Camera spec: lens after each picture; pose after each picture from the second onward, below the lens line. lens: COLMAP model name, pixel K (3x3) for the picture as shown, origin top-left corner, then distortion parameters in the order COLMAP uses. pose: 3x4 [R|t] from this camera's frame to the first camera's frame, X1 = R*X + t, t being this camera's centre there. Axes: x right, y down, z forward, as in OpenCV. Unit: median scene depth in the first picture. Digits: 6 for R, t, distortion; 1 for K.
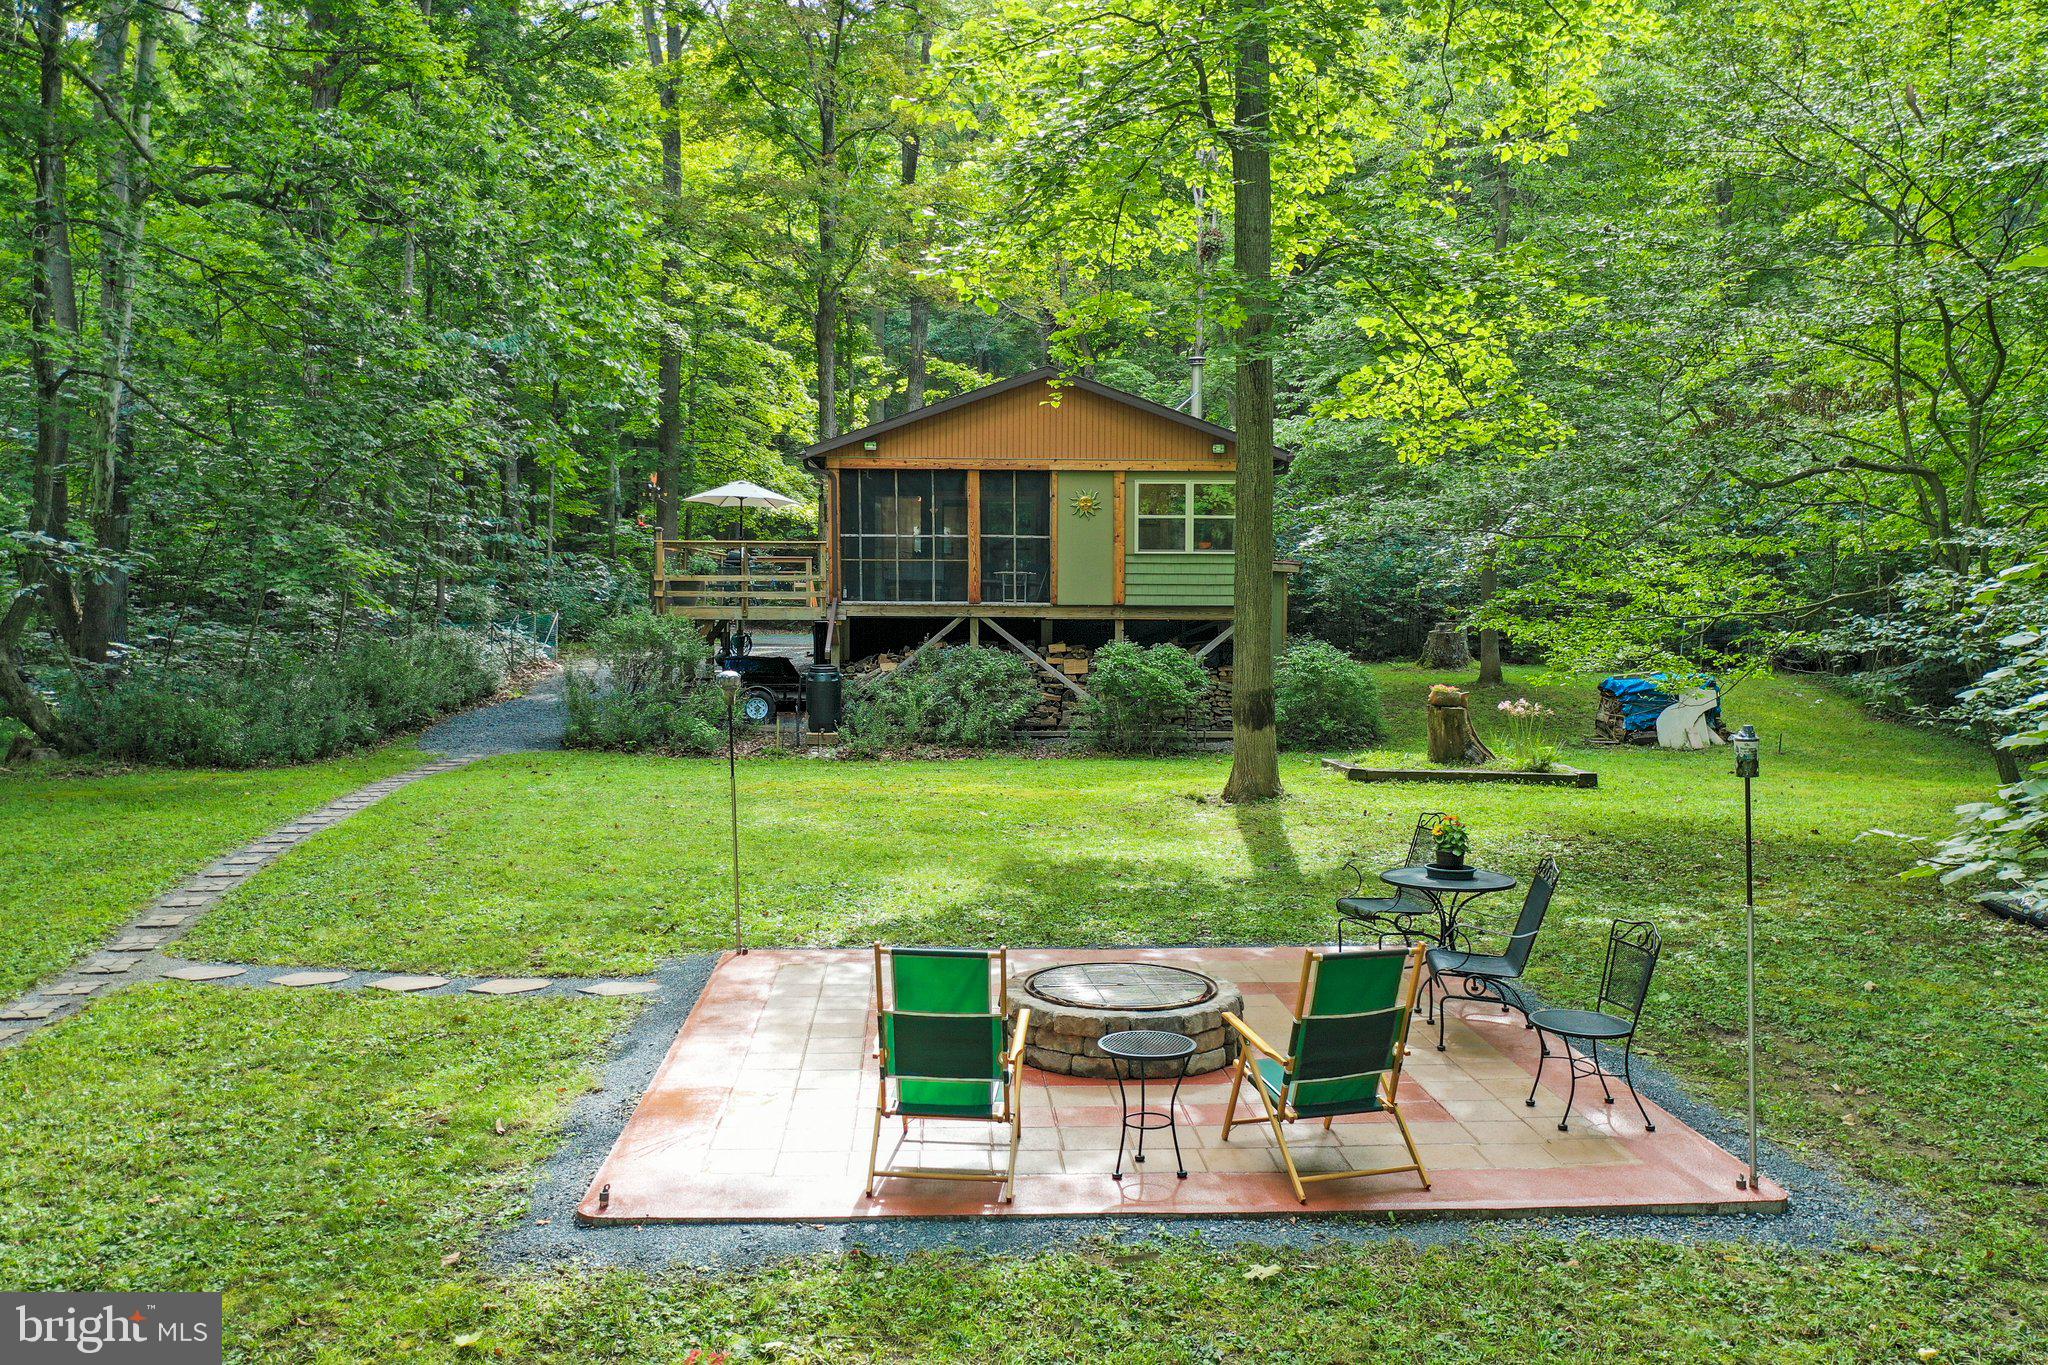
lens RADIAL K [[1621.0, 0, 1012.5], [0, 1621.0, 677.1], [0, 0, 1]] dist [-0.003951, -0.006277]
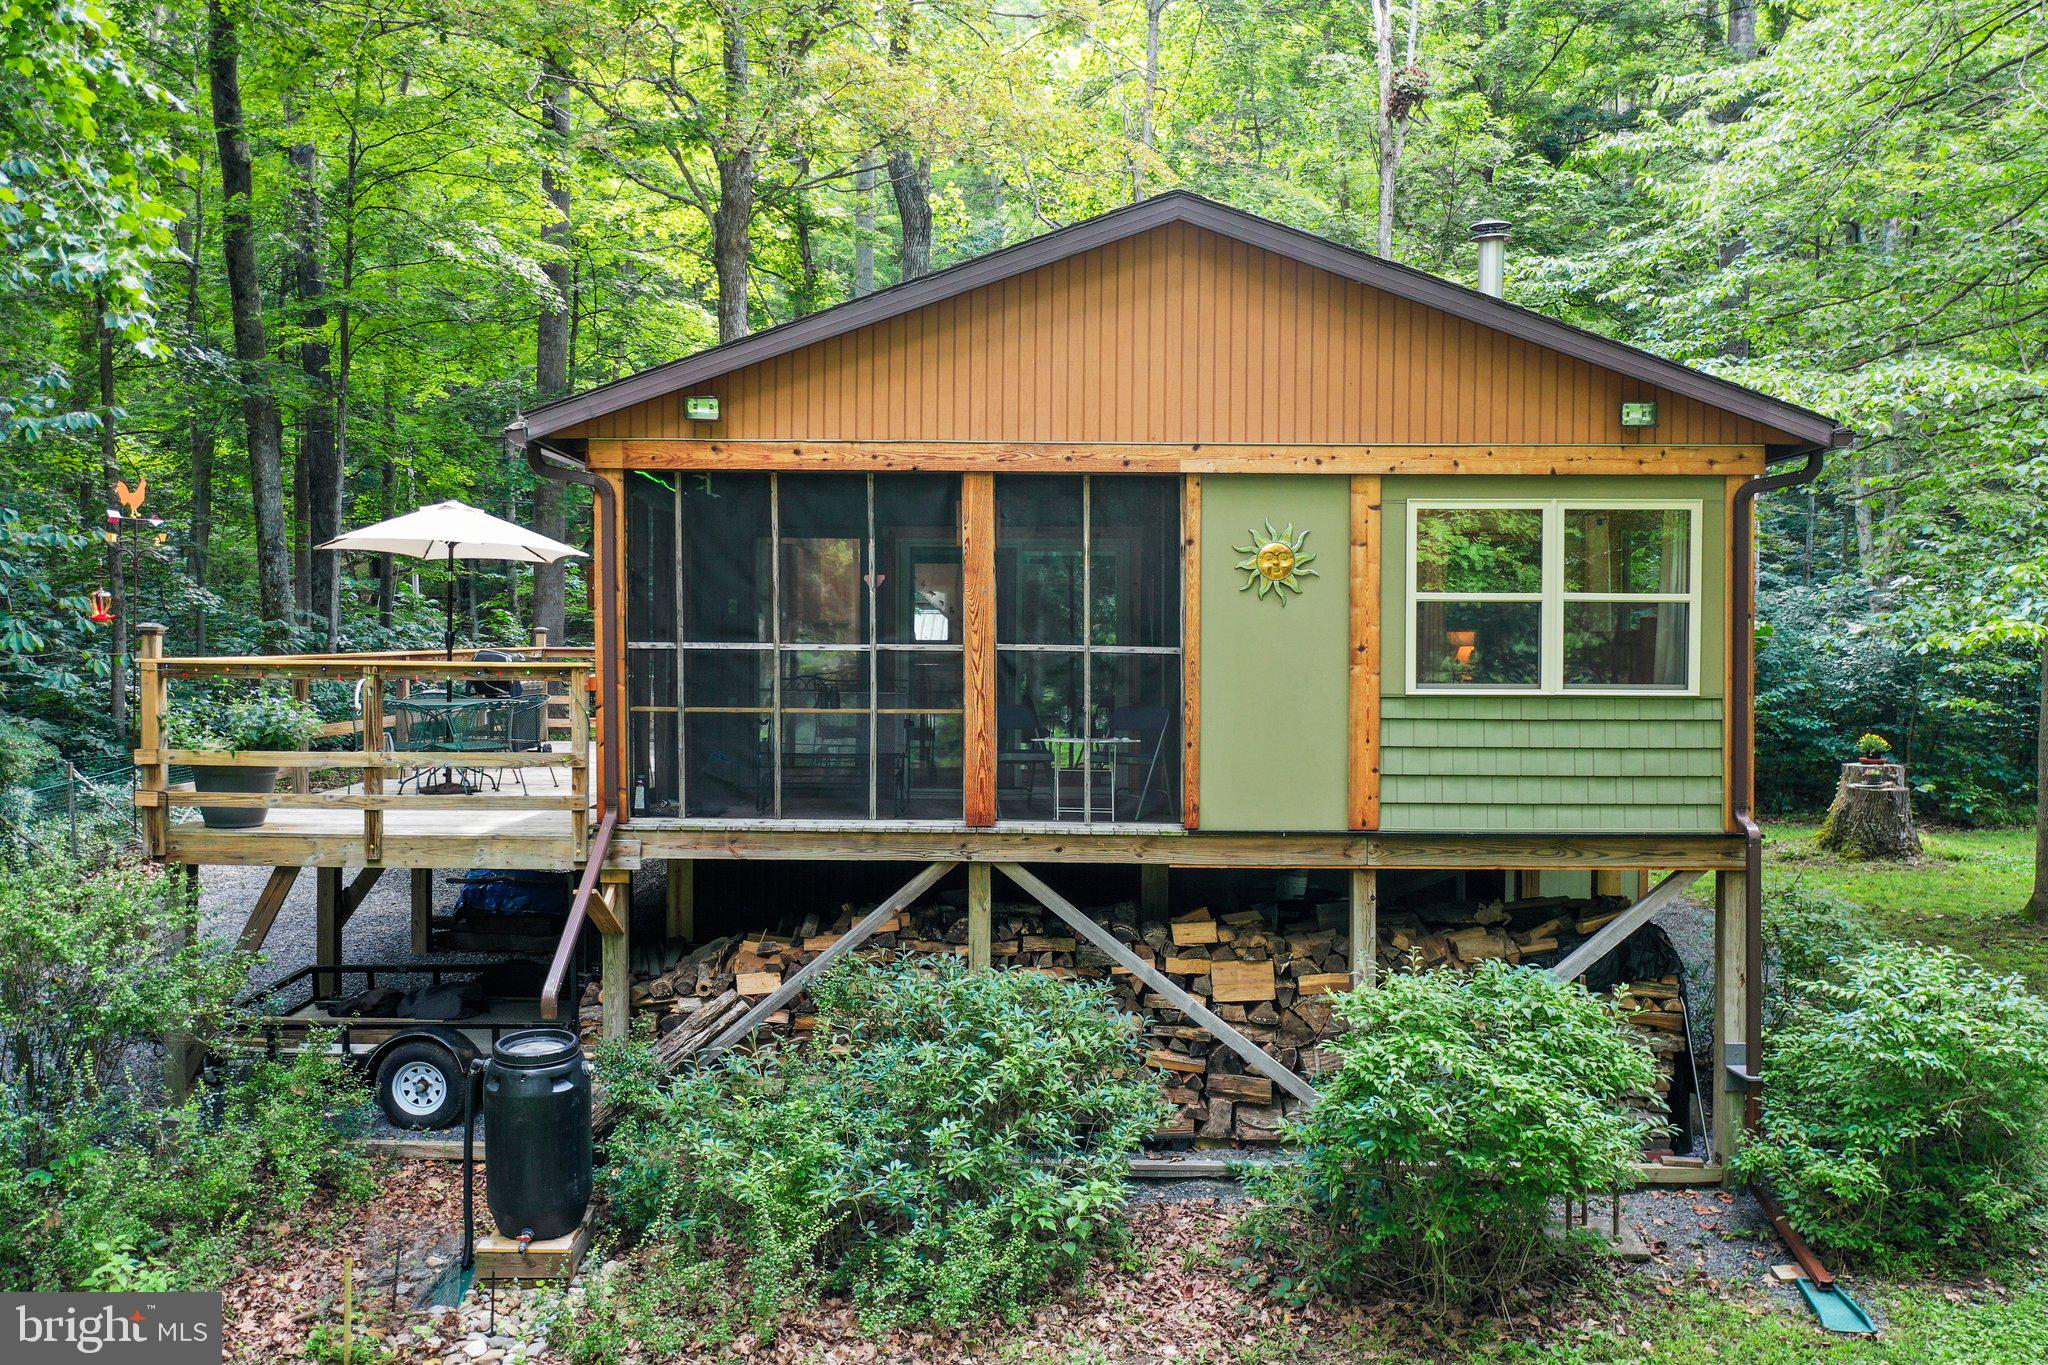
lens RADIAL K [[1621.0, 0, 1012.5], [0, 1621.0, 677.1], [0, 0, 1]] dist [-0.003951, -0.006277]
pose [[0.999808, 0.000618, -0.019579, -0.008594], [-0.000903, 0.999894, -0.014551, -0.074686], [0.019567, 0.014566, 0.999702, 0.622376]]
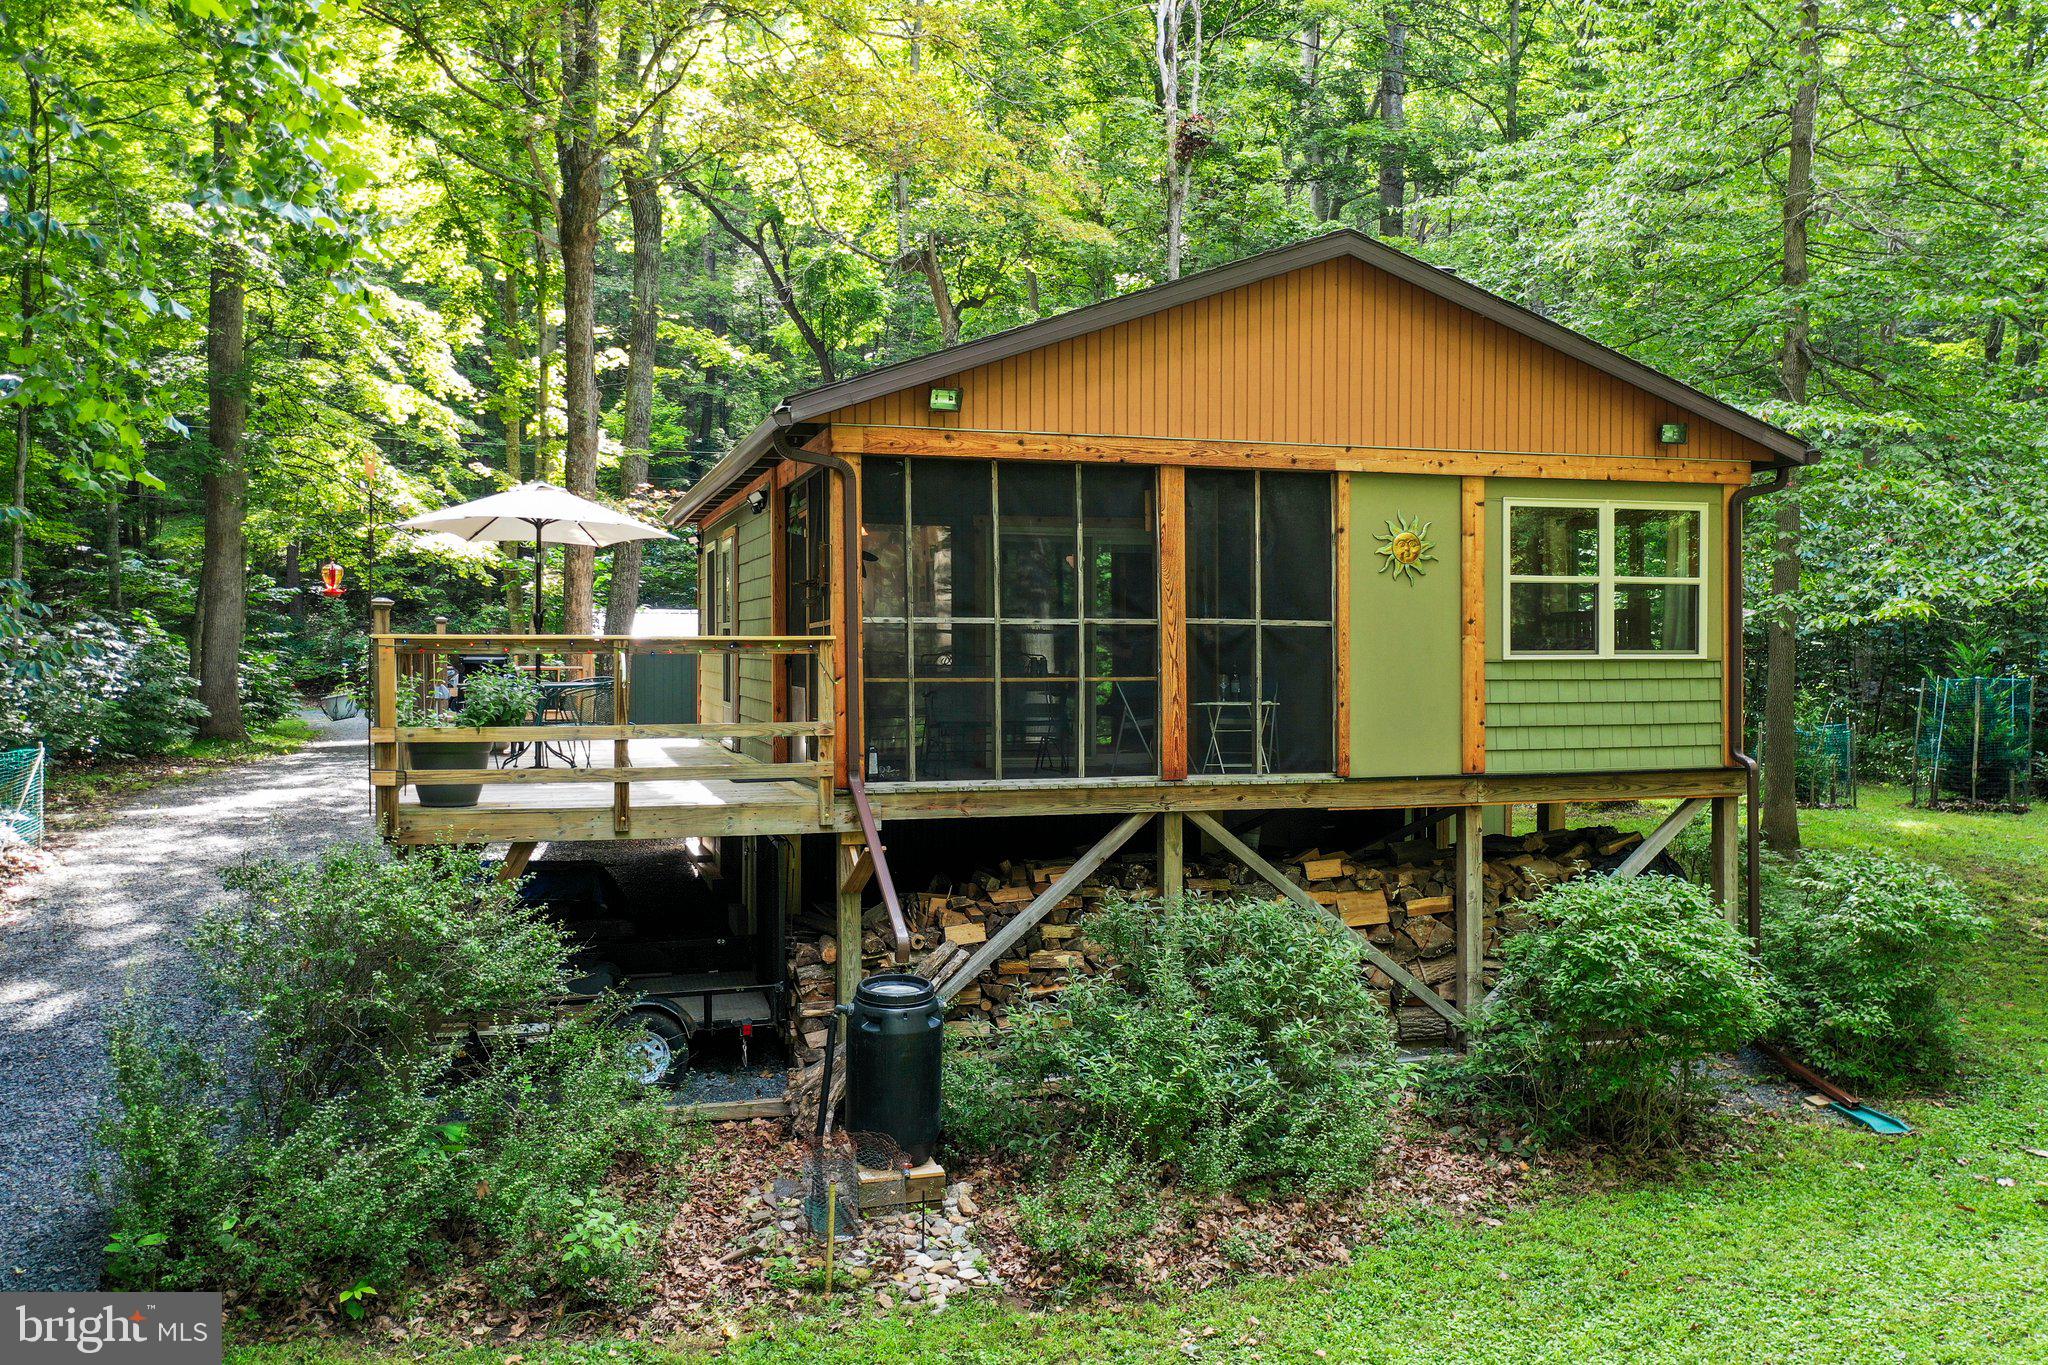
lens RADIAL K [[1621.0, 0, 1012.5], [0, 1621.0, 677.1], [0, 0, 1]] dist [-0.003951, -0.006277]
pose [[0.960369, -0.011108, 0.278509, -0.182595], [0.016818, 0.999694, -0.018121, -0.065447], [-0.278222, 0.022087, 0.960263, 0.603696]]
